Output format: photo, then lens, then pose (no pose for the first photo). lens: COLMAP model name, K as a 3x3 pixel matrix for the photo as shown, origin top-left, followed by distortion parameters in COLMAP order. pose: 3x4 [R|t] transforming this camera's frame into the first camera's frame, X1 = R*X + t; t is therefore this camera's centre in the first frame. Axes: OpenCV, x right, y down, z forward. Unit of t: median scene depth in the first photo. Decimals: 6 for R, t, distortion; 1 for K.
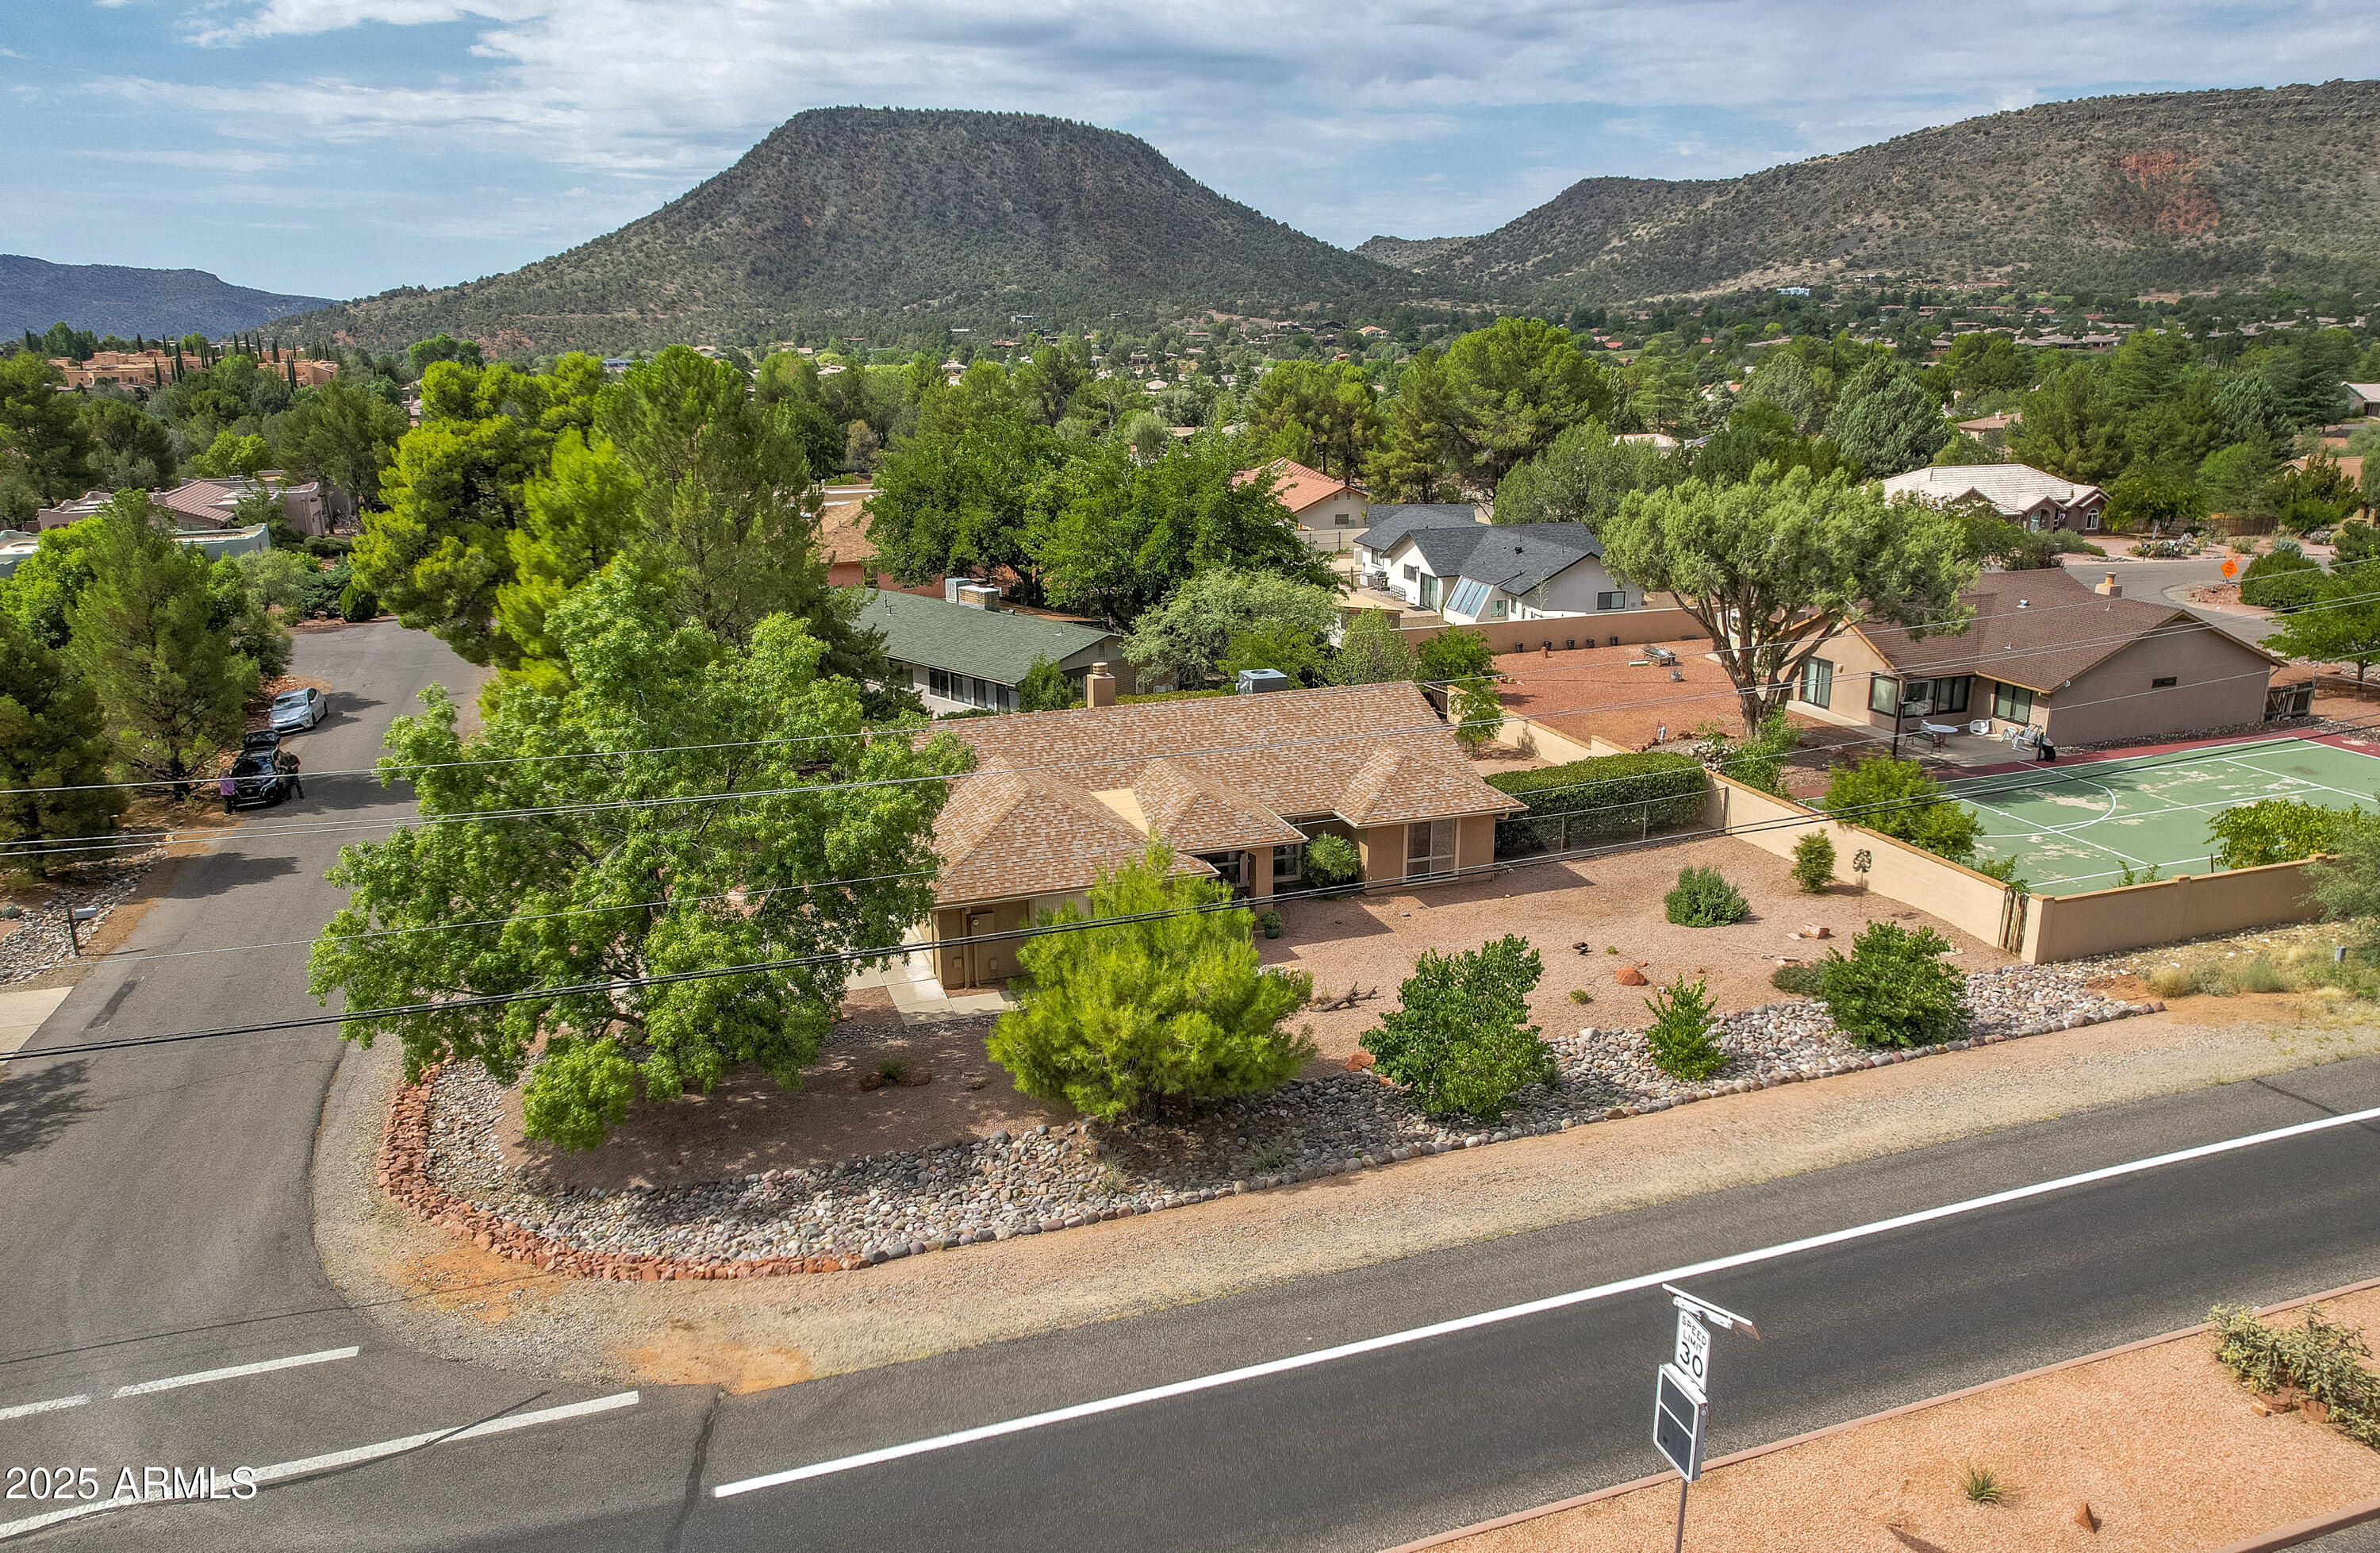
lens RADIAL K [[1755.1, 0, 1190.0], [0, 1755.1, 776.5], [0, 0, 1]] dist [-0.074140, 0.076986]
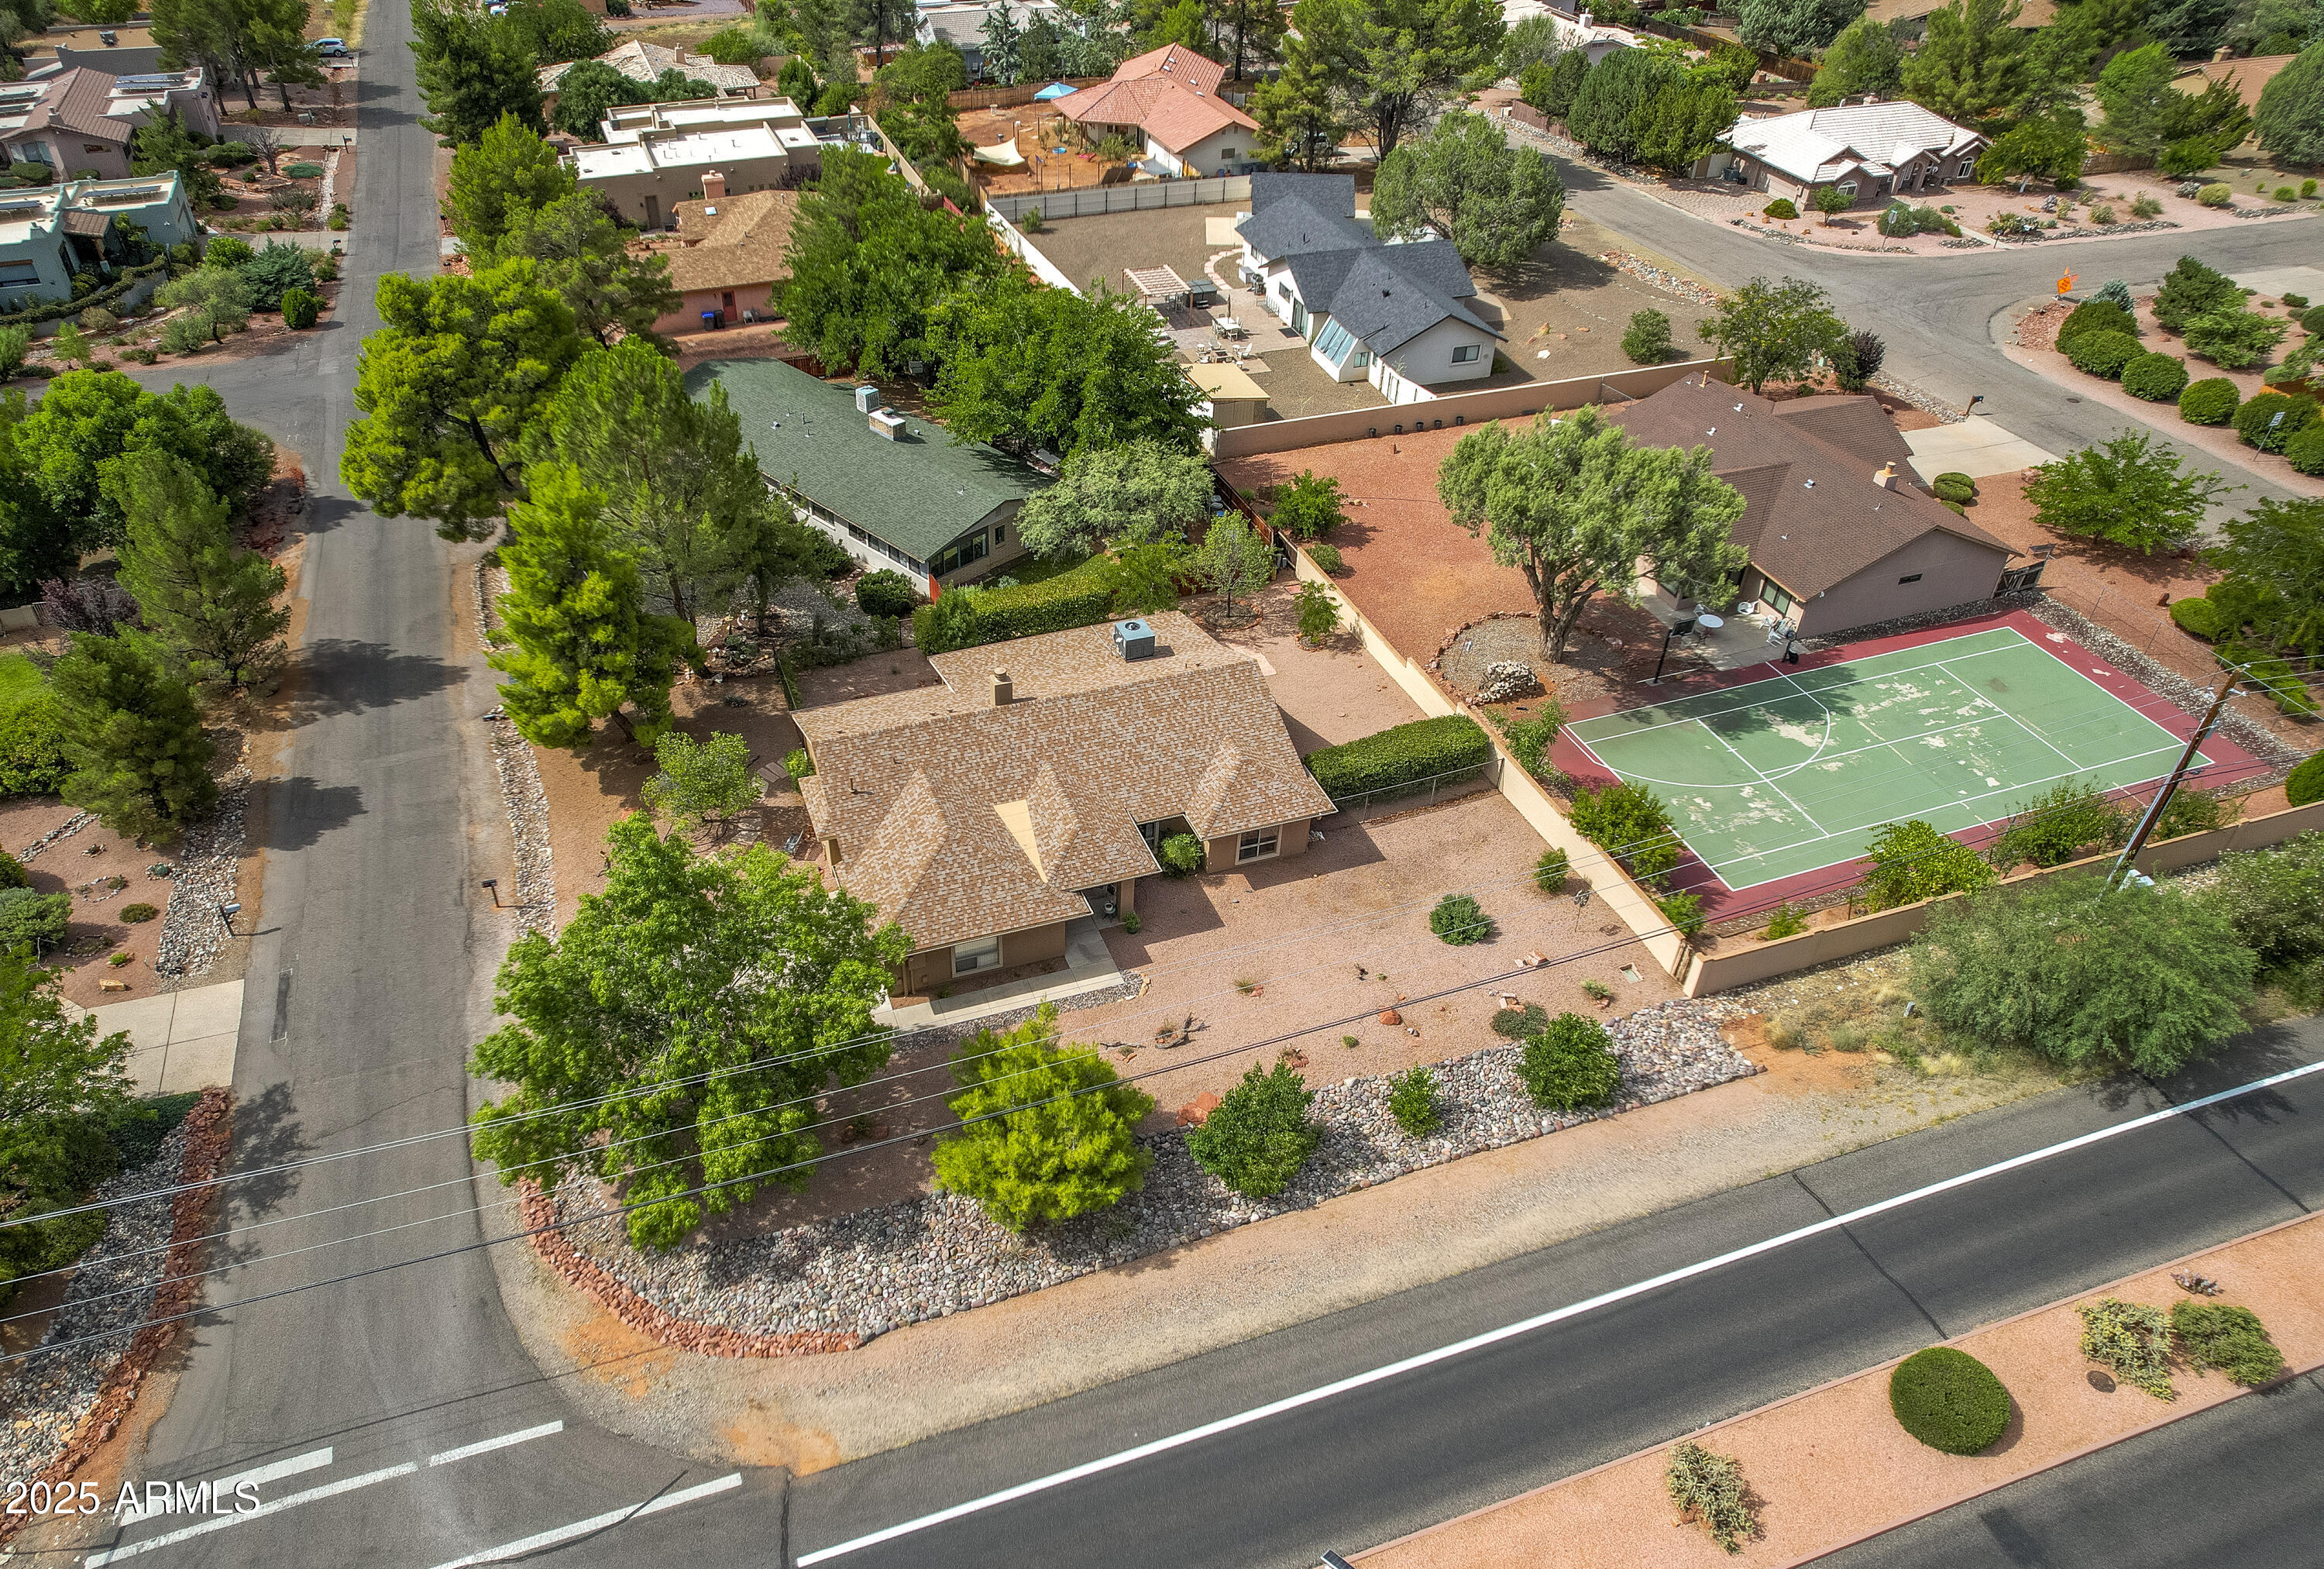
lens RADIAL K [[1708.4, 0, 1078.0], [0, 1708.4, 788.6], [0, 0, 1]] dist [-0.075907, 0.089677]
pose [[0.999922, 0.011992, 0.003517, -0.000191], [-0.012378, 0.911658, 0.410763, -0.543680], [0.001720, -0.410774, 0.911736, -0.135882]]
